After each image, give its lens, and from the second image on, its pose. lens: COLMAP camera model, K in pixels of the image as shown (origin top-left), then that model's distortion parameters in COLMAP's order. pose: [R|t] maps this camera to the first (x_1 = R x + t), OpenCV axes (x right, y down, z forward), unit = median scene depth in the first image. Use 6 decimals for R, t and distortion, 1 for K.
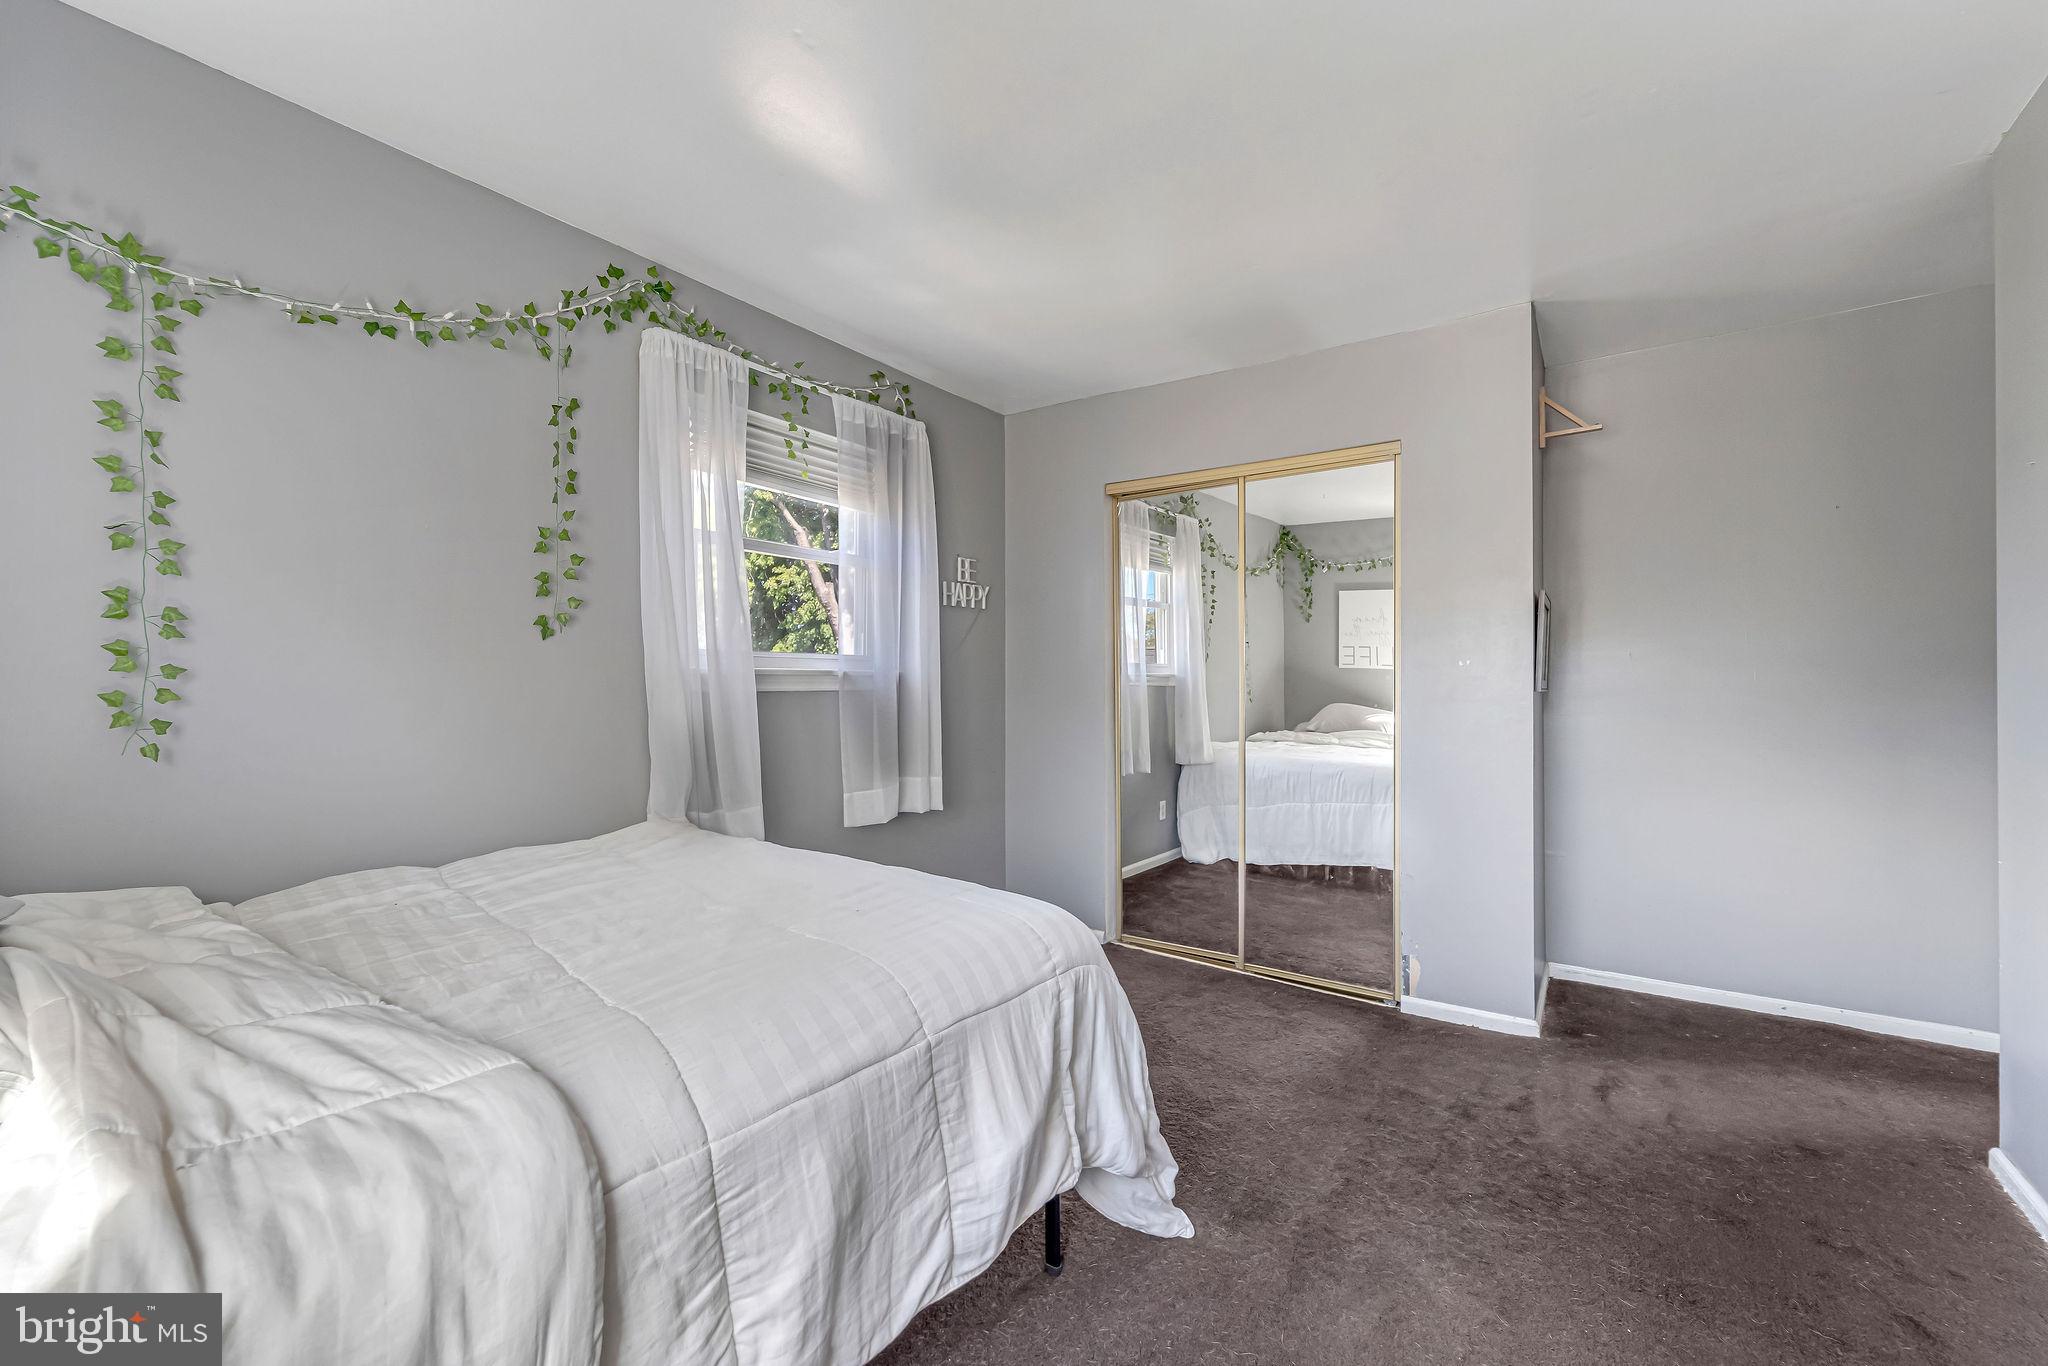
lens RADIAL K [[842.3, 0, 1022.3], [0, 842.3, 692.9], [0, 0, 1]] dist [0.001814, -0.000540]
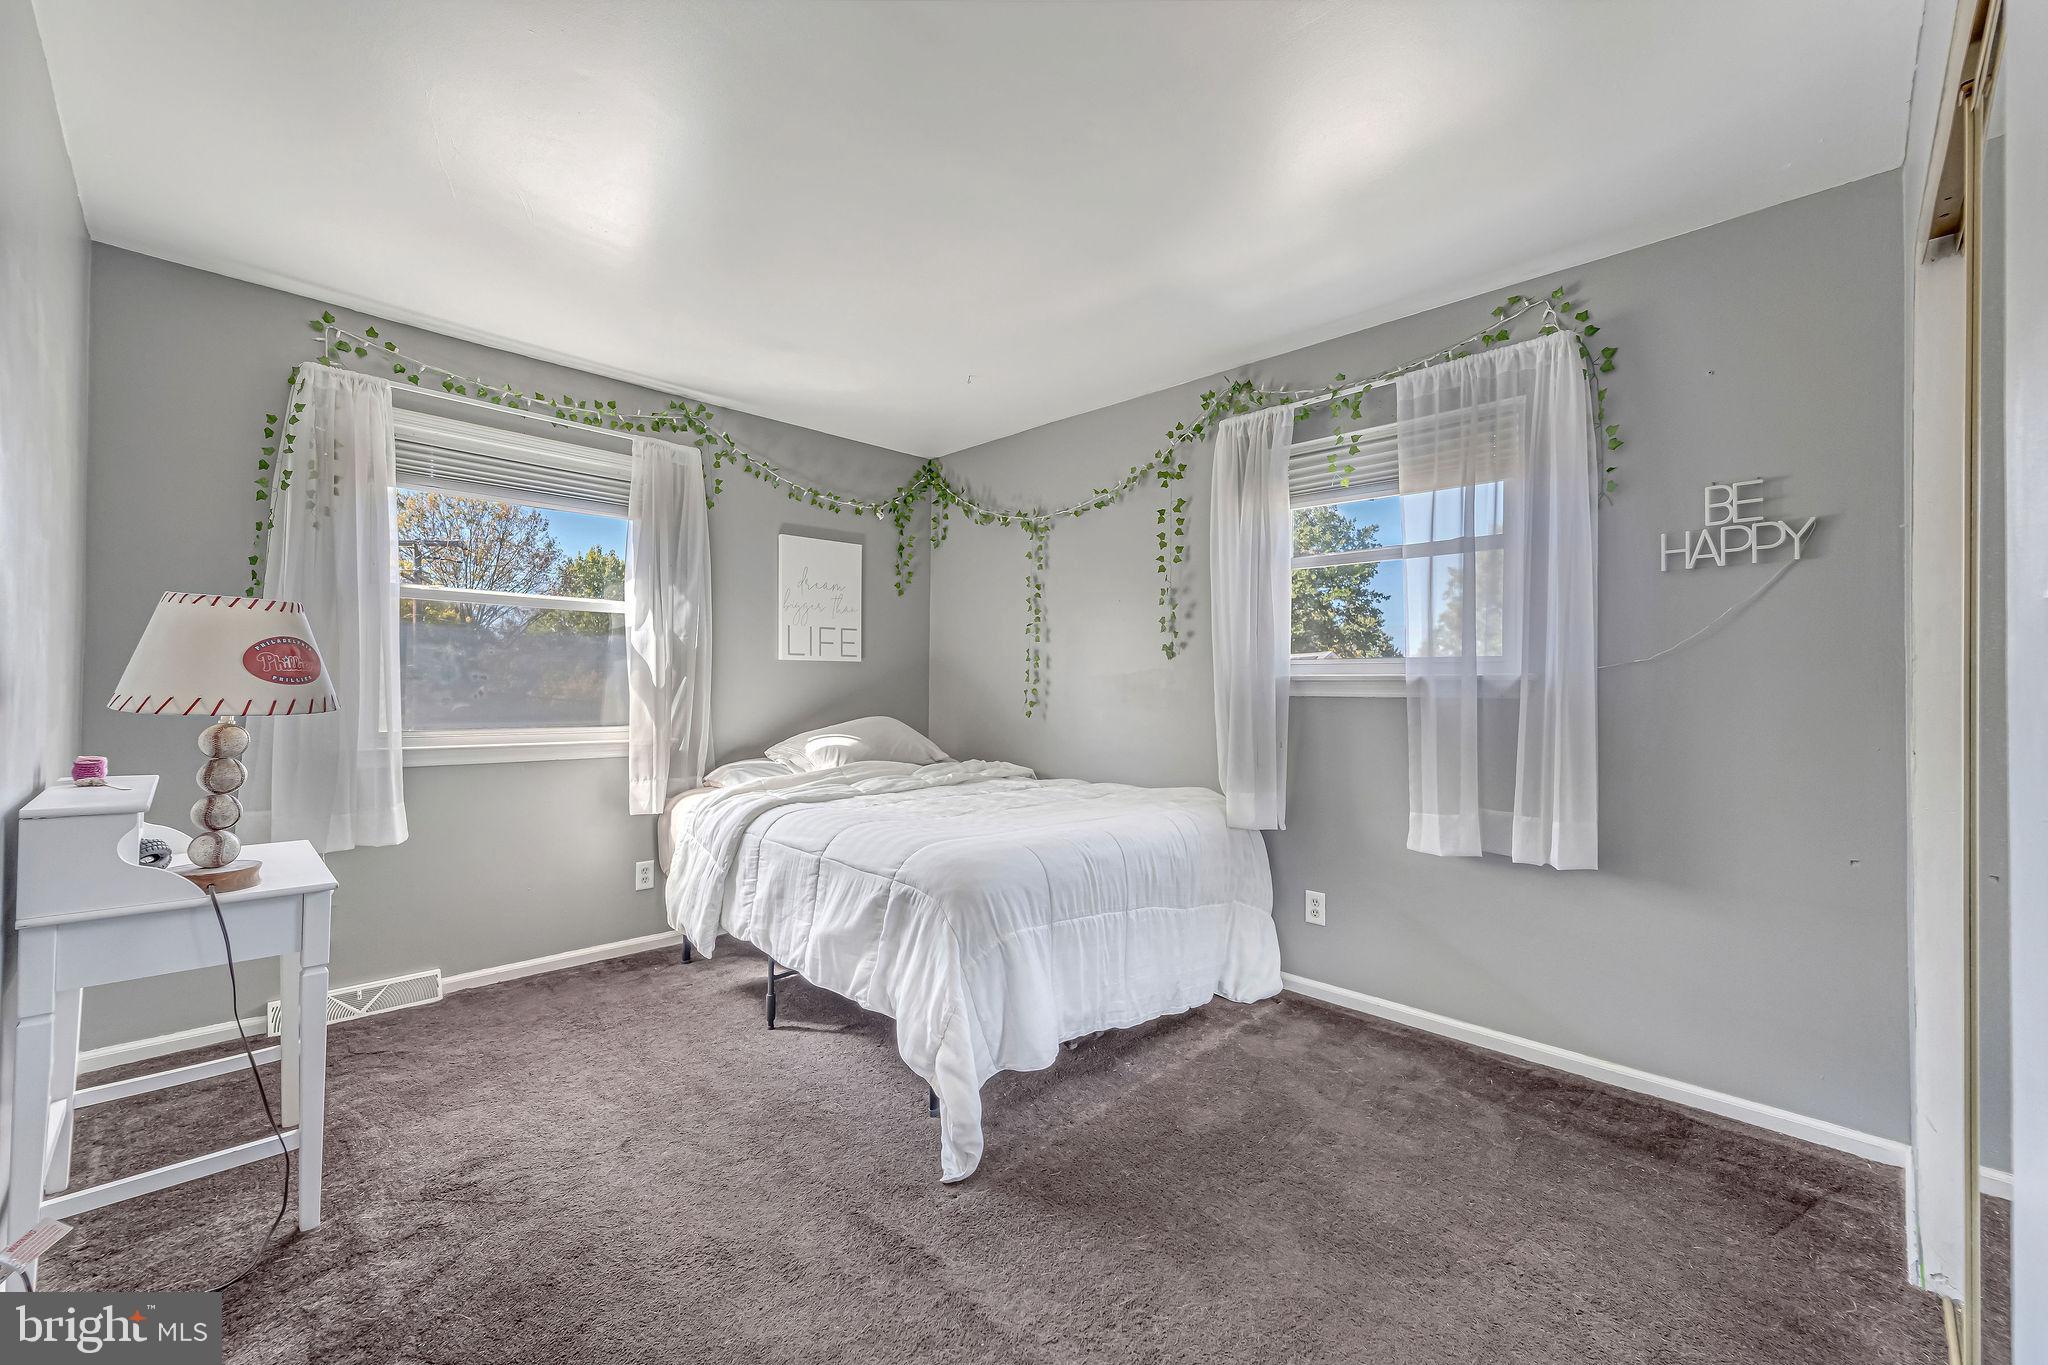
lens RADIAL K [[842.3, 0, 1023.4], [0, 842.3, 685.4], [0, 0, 1]] dist [0.001814, -0.000540]
pose [[-0.169566, -0.011663, -0.985450, 0.830115], [-0.025901, 0.999637, -0.007375, 0.001328], [0.985178, 0.024274, -0.169807, 0.833741]]
